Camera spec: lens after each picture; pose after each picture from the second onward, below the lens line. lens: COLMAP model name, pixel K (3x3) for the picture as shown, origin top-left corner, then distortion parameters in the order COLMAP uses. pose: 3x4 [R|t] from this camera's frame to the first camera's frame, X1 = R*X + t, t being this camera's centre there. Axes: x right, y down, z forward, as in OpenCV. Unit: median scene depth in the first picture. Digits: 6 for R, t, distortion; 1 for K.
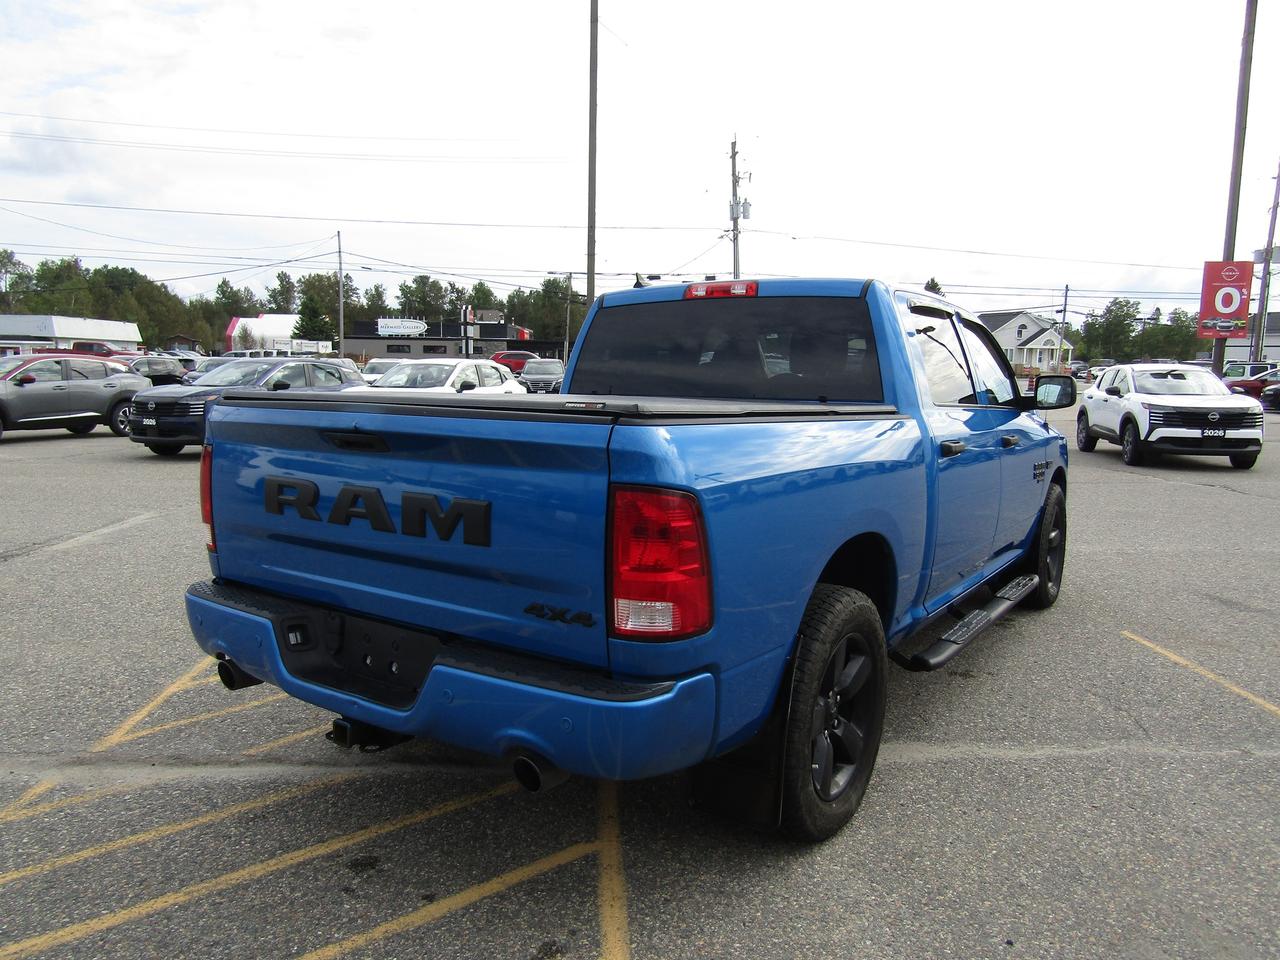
lens RADIAL K [[918.1, 0, 635.2], [0, 918.1, 479.0], [0, 0, 1]] dist [-0.003456, -0.009805]
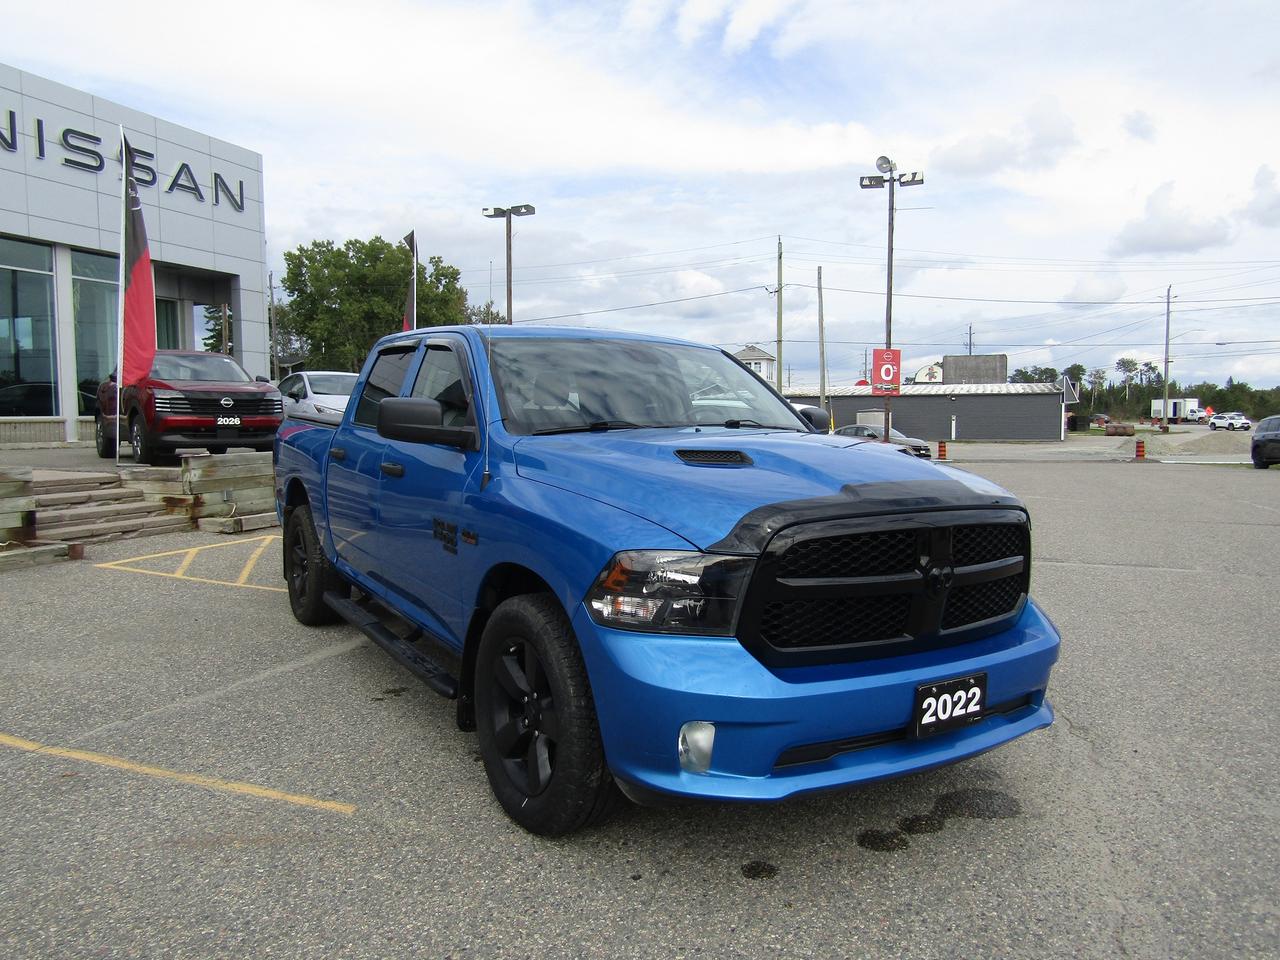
lens RADIAL K [[918.1, 0, 635.2], [0, 918.1, 479.0], [0, 0, 1]] dist [-0.003456, -0.009805]
pose [[-0.405574, 0.045861, -0.912911, 1.344623], [-0.129394, 0.985802, 0.107008, -0.191077], [0.904857, 0.161525, -0.393882, 1.841118]]
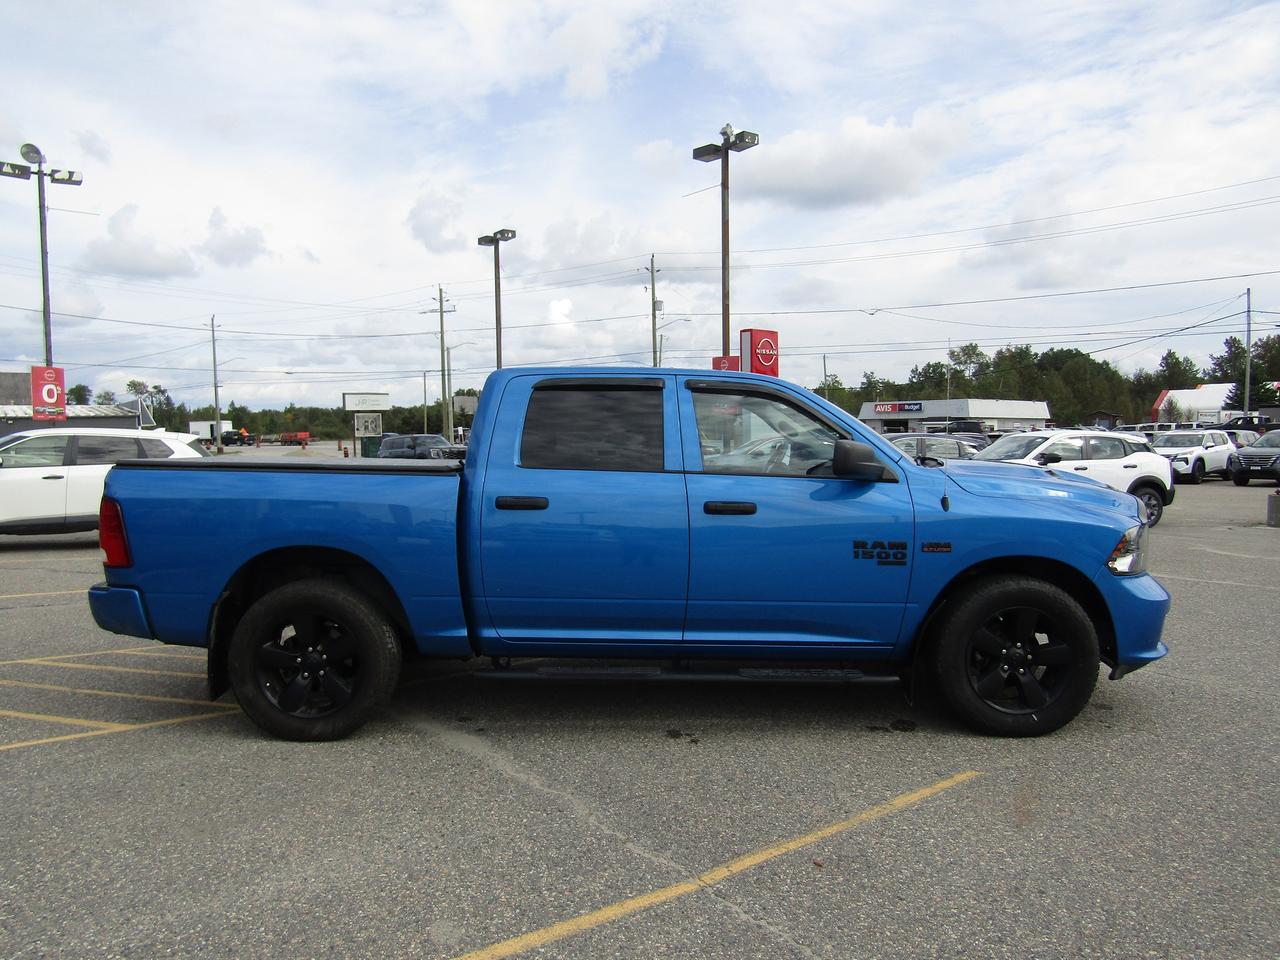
lens RADIAL K [[918.1, 0, 635.2], [0, 918.1, 479.0], [0, 0, 1]] dist [-0.003456, -0.009805]
pose [[0.560334, 0.019026, -0.828048, 1.340699], [-0.086438, 0.995620, -0.035615, -0.034401], [0.823744, 0.091532, 0.559524, 0.417340]]
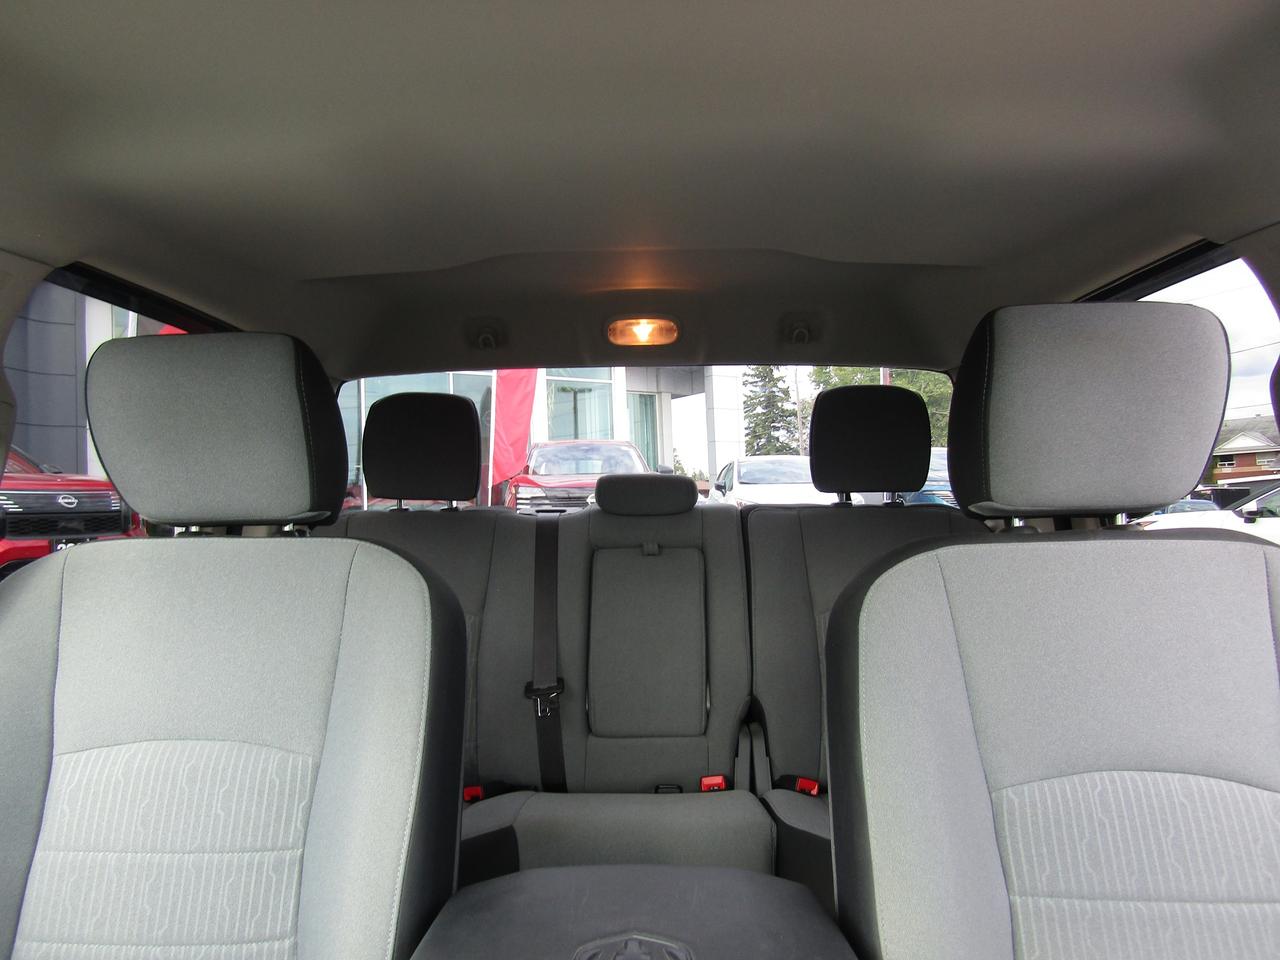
lens RADIAL K [[901.6, 0, 640.0], [0, 901.6, 480.0], [0, 0, 1]] dist [-0.009311, -0.002812]
pose [[-0.839238, -0.008399, -0.543700, 0.329307], [-0.053891, 0.996243, 0.067795, -0.156756], [0.541087, 0.086196, -0.836537, 1.391006]]
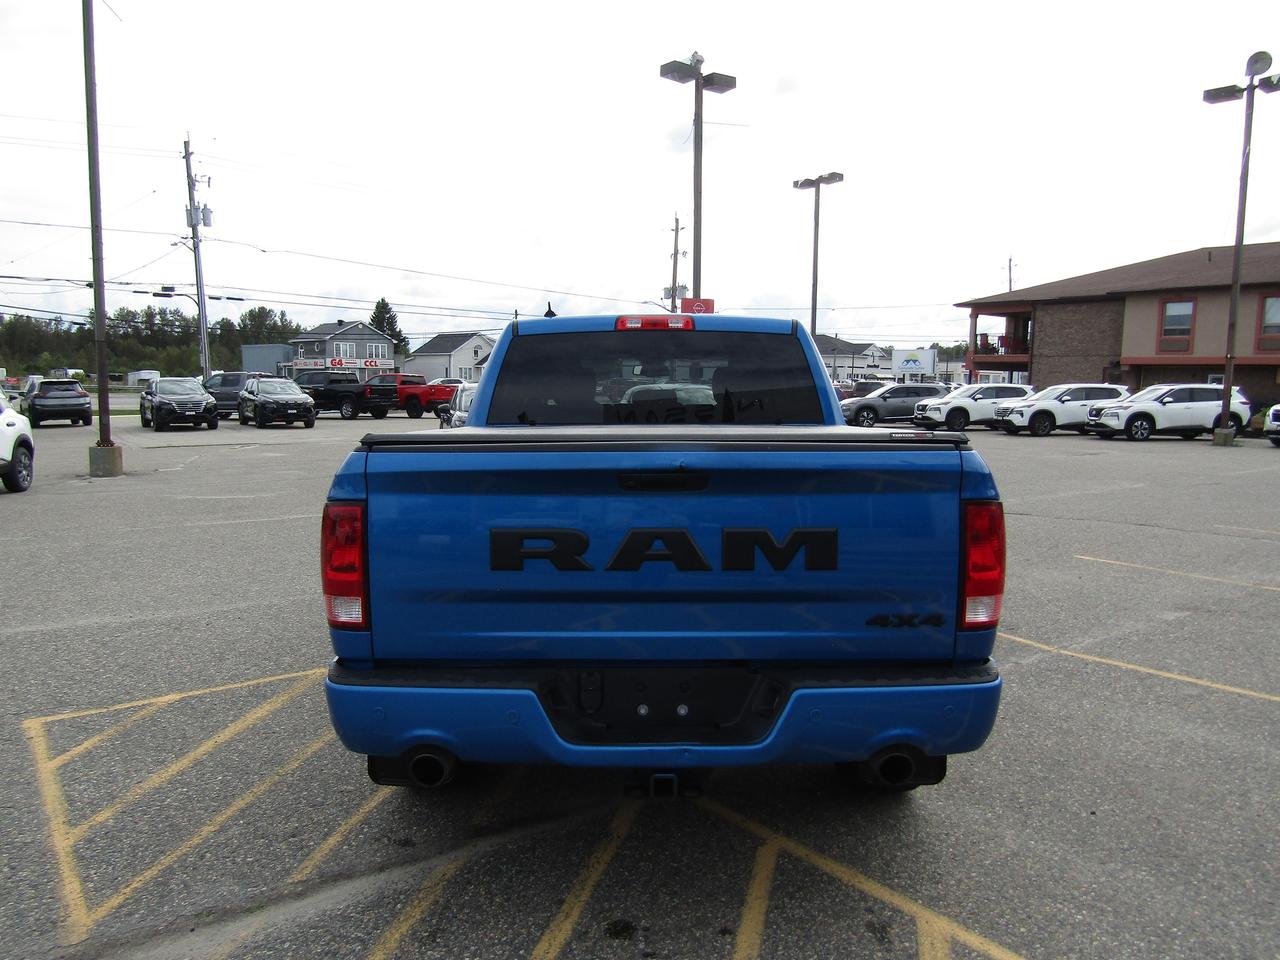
lens RADIAL K [[915.9, 0, 640.0], [0, 915.9, 480.0], [0, 0, 1]] dist [-0.006504, -0.002333]
pose [[0.828925, -0.065865, 0.555469, -0.529239], [0.075976, 0.997098, 0.004852, -0.030132], [-0.554176, 0.038181, 0.831523, 0.130654]]
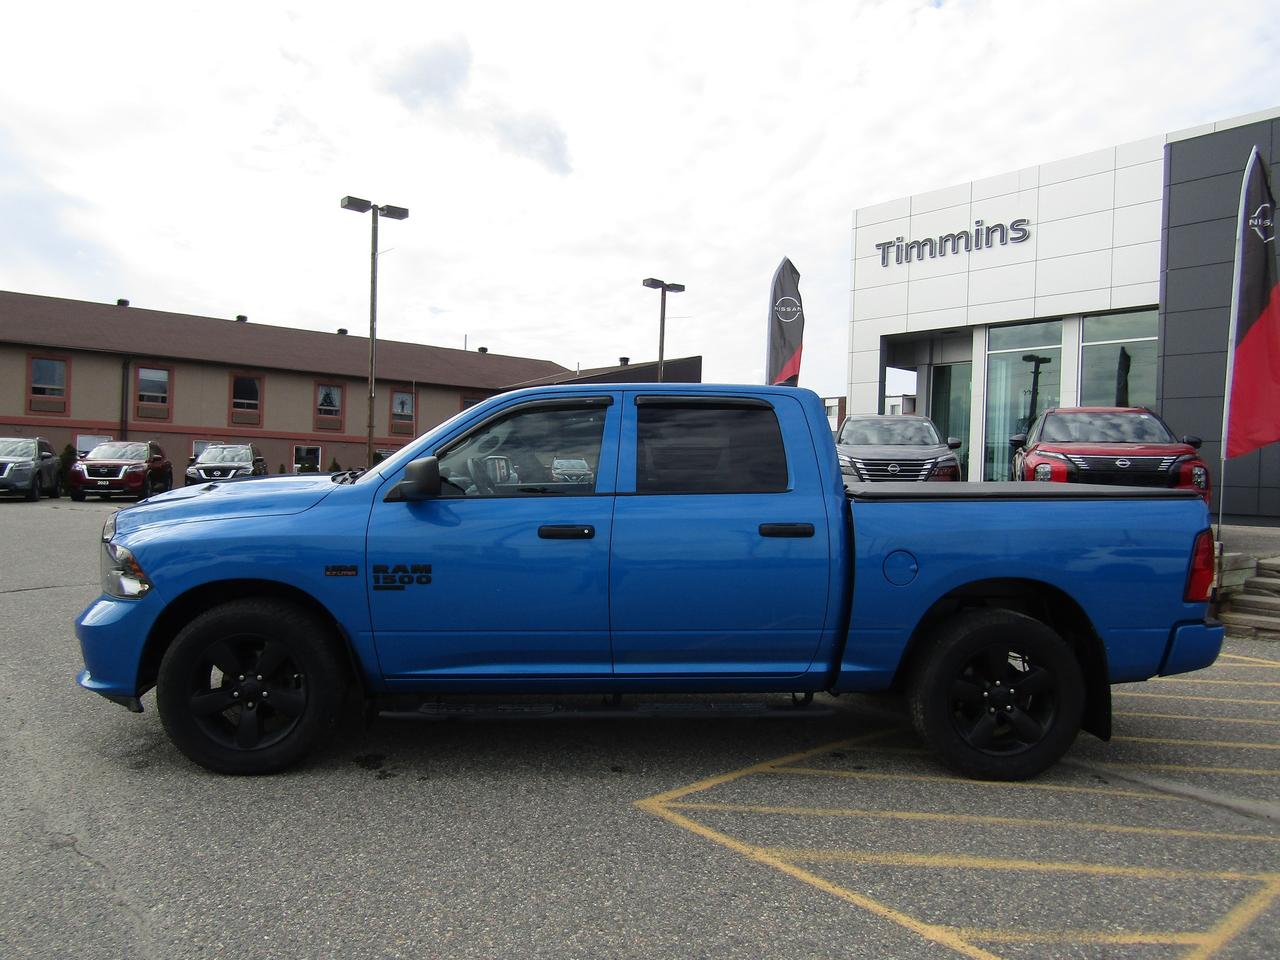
lens RADIAL K [[893.5, 0, 640.0], [0, 893.5, 480.0], [0, 0, 1]] dist [-0.000707, 0.006805]
pose [[-0.600806, -0.042710, 0.798253, -0.812313], [0.064582, 0.992714, 0.101722, -0.249424], [-0.796782, 0.112668, -0.593671, 1.967006]]
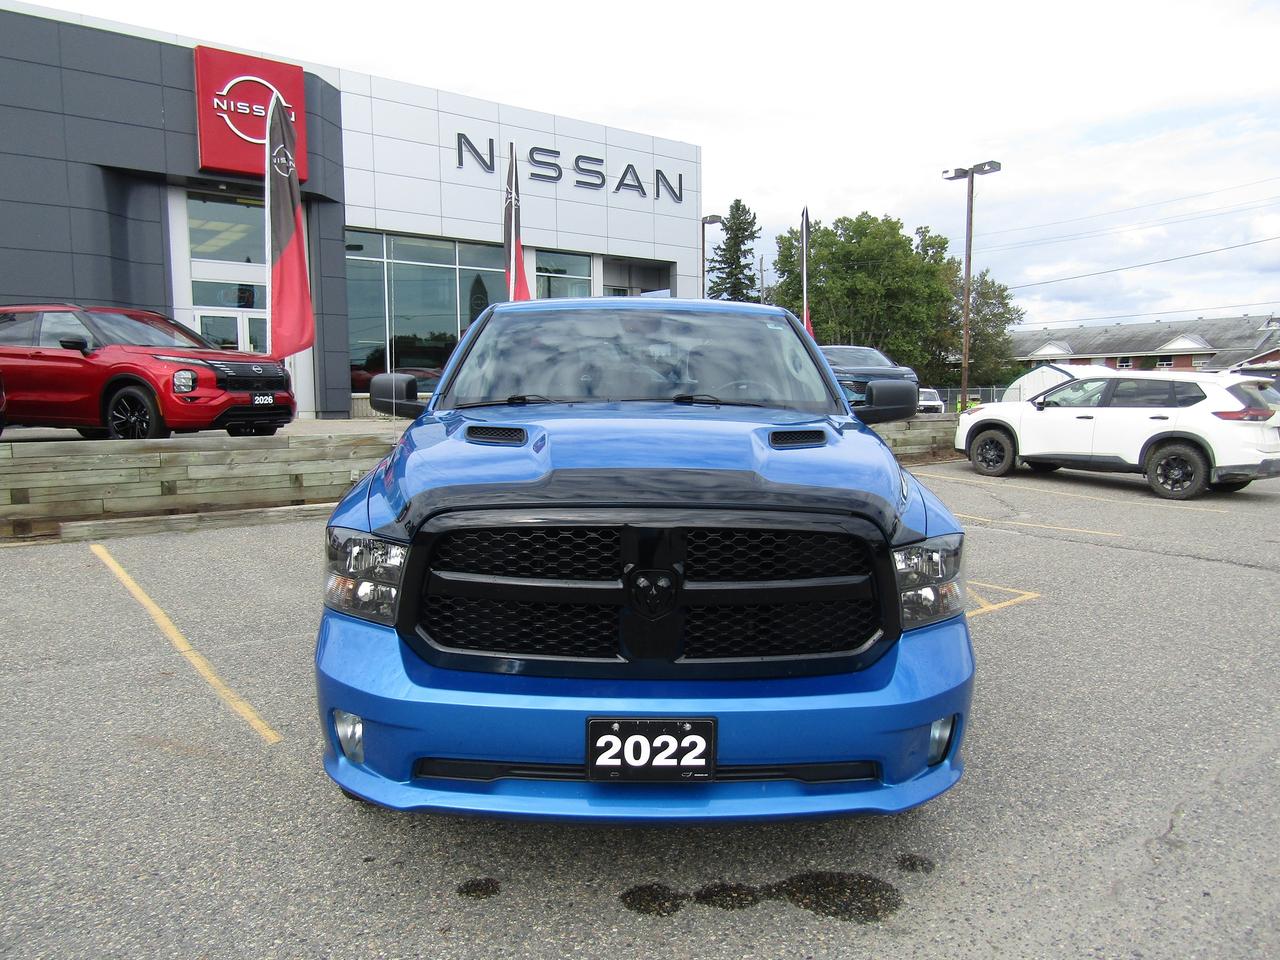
lens RADIAL K [[918.1, 0, 635.2], [0, 918.1, 479.0], [0, 0, 1]] dist [-0.003456, -0.009805]
pose [[-0.820076, 0.037771, -0.571007, 0.930825], [-0.089443, 0.977096, 0.193089, -0.247482], [0.565222, 0.209420, -0.797914, 2.224149]]
